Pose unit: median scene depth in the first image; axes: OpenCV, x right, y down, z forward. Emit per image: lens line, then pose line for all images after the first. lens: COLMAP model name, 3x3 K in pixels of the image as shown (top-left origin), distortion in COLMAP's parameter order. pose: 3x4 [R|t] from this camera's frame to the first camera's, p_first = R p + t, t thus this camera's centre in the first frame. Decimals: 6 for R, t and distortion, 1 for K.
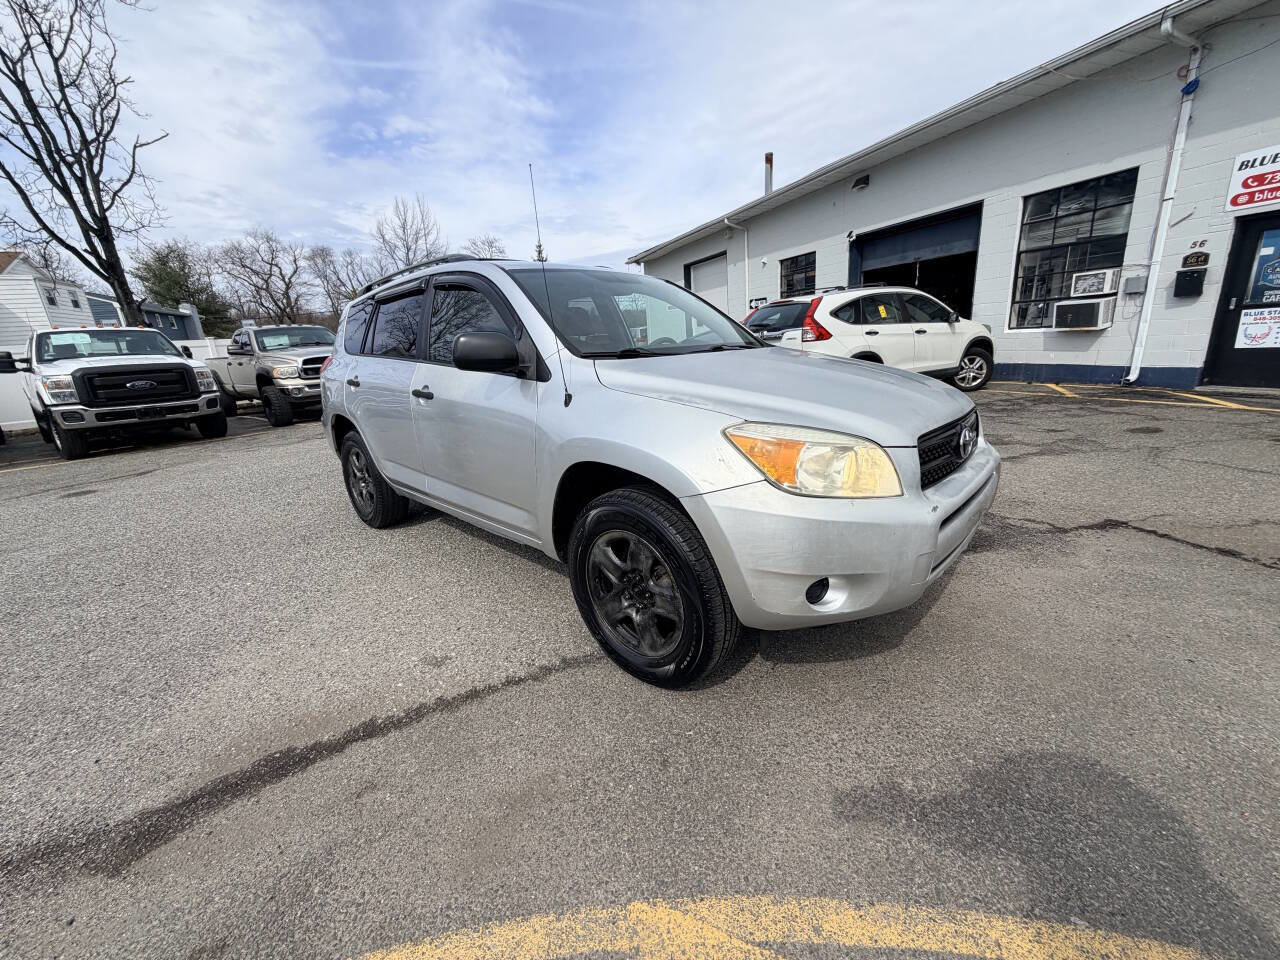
lens RADIAL K [[506.0, 0, 639.5], [0, 506.0, 484.1], [0, 0, 1]] dist [0.001091, -0.000132]
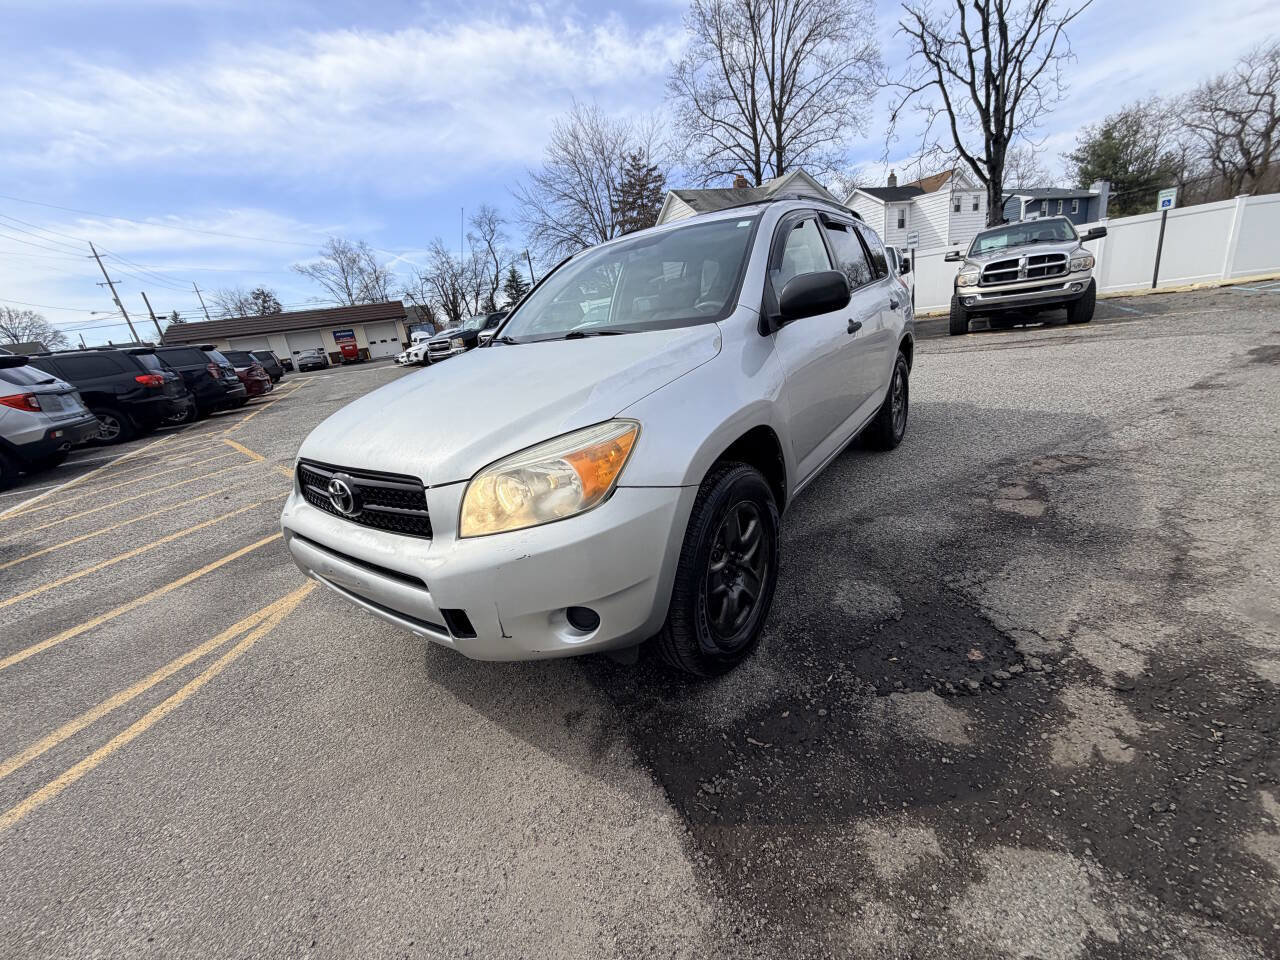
lens RADIAL K [[512.4, 0, 639.3], [0, 512.4, 474.5], [0, 0, 1]] dist [0.000845, -0.000051]
pose [[0.124444, 0.338885, -0.932561, 0.319587], [-0.154510, 0.935021, 0.319160, -0.099422], [0.980123, 0.104373, 0.168719, 0.282437]]
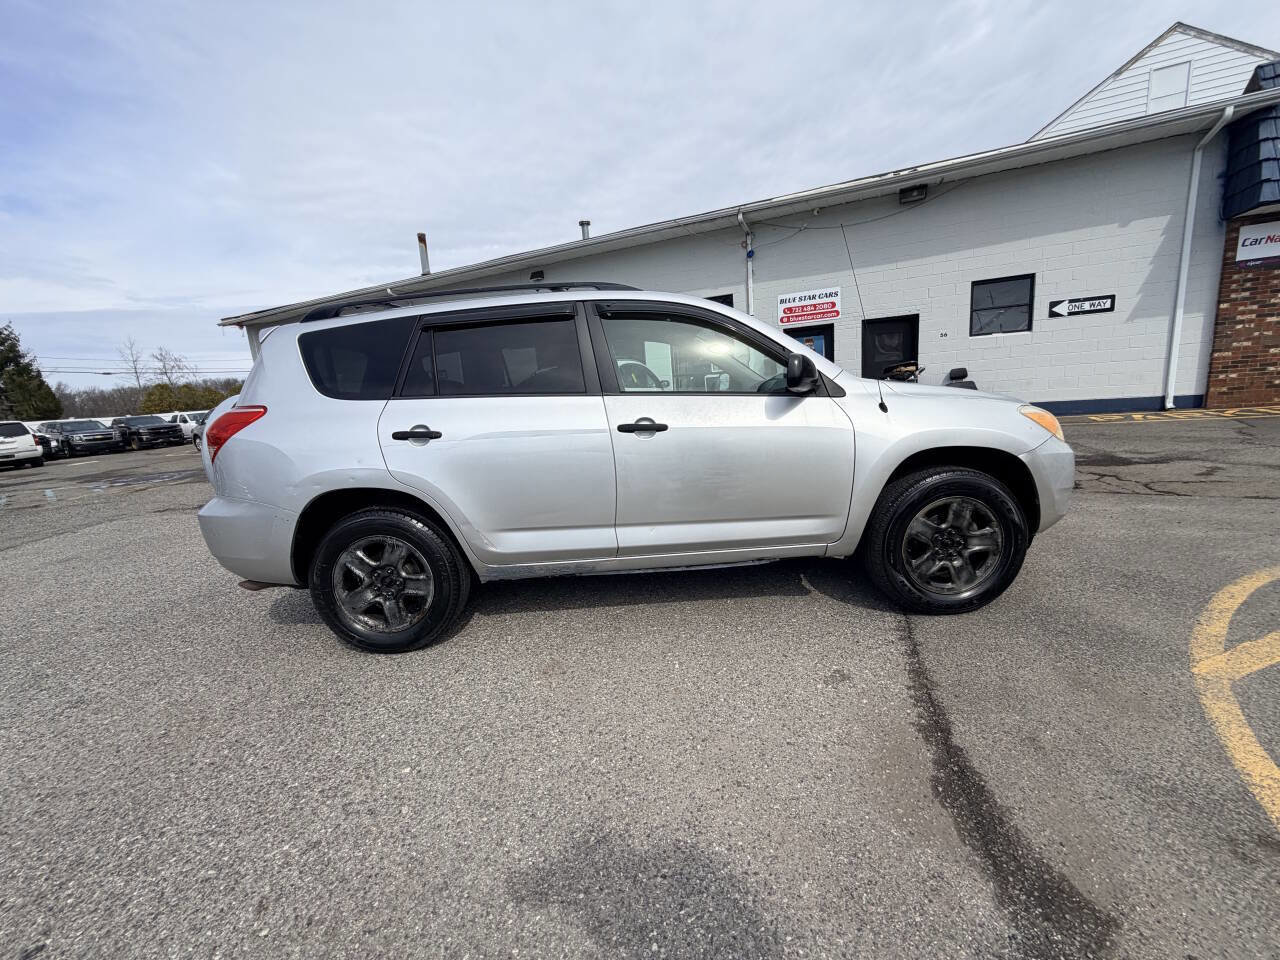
lens RADIAL K [[507.1, 0, 640.3], [0, 507.1, 481.5], [0, 0, 1]] dist [0.001322, -0.000342]
pose [[0.719549, -0.118574, 0.684243, -0.322923], [0.221522, 0.973031, -0.064333, -0.009167], [-0.658162, 0.197866, 0.726411, 0.117384]]
